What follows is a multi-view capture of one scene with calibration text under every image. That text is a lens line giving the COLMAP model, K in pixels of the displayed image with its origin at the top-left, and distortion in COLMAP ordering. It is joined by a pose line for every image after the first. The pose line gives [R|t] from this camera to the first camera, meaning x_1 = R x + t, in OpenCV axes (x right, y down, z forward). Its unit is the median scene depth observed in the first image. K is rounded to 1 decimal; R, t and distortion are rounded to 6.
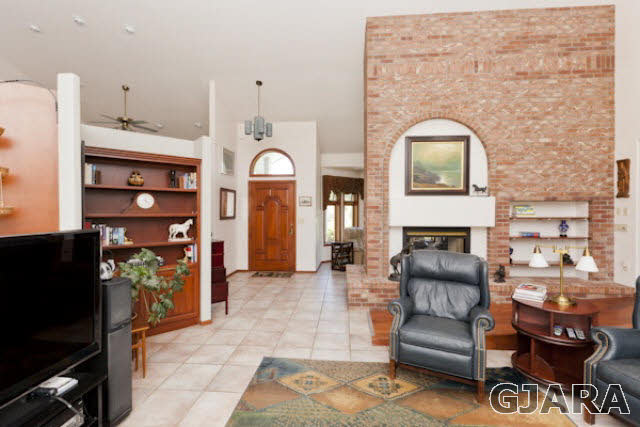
lens RADIAL K [[292.9, 0, 319.5], [0, 292.9, 211.5], [0, 0, 1]] dist [0.000430, 0.000141]
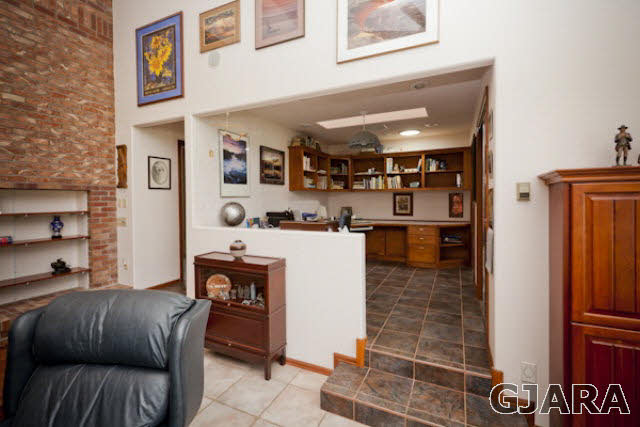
lens RADIAL K [[292.9, 0, 310.2], [0, 292.9, 203.4], [0, 0, 1]] dist [0.000430, 0.000141]
pose [[0.375923, -0.012855, 0.926562, 0.398730], [0.011775, 0.999889, 0.009095, -0.001866], [-0.926576, 0.007491, 0.376033, 0.126770]]
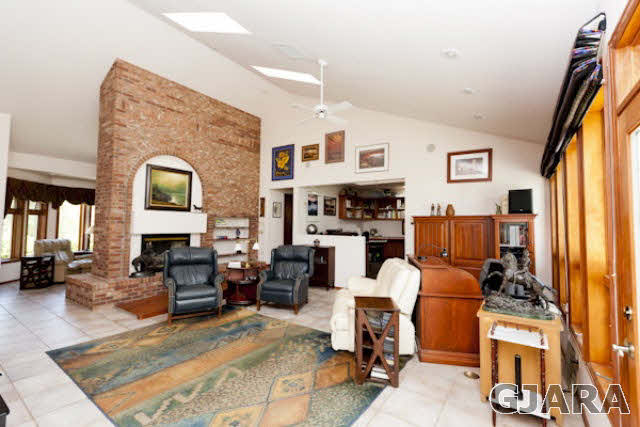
lens RADIAL K [[292.9, 0, 316.0], [0, 292.9, 212.9], [0, 0, 1]] dist [0.000430, 0.000141]
pose [[0.519391, 0.041230, 0.853541, -0.428559], [-0.008361, 0.999033, -0.043170, 0.008567], [-0.854496, 0.015285, 0.519234, -0.309888]]
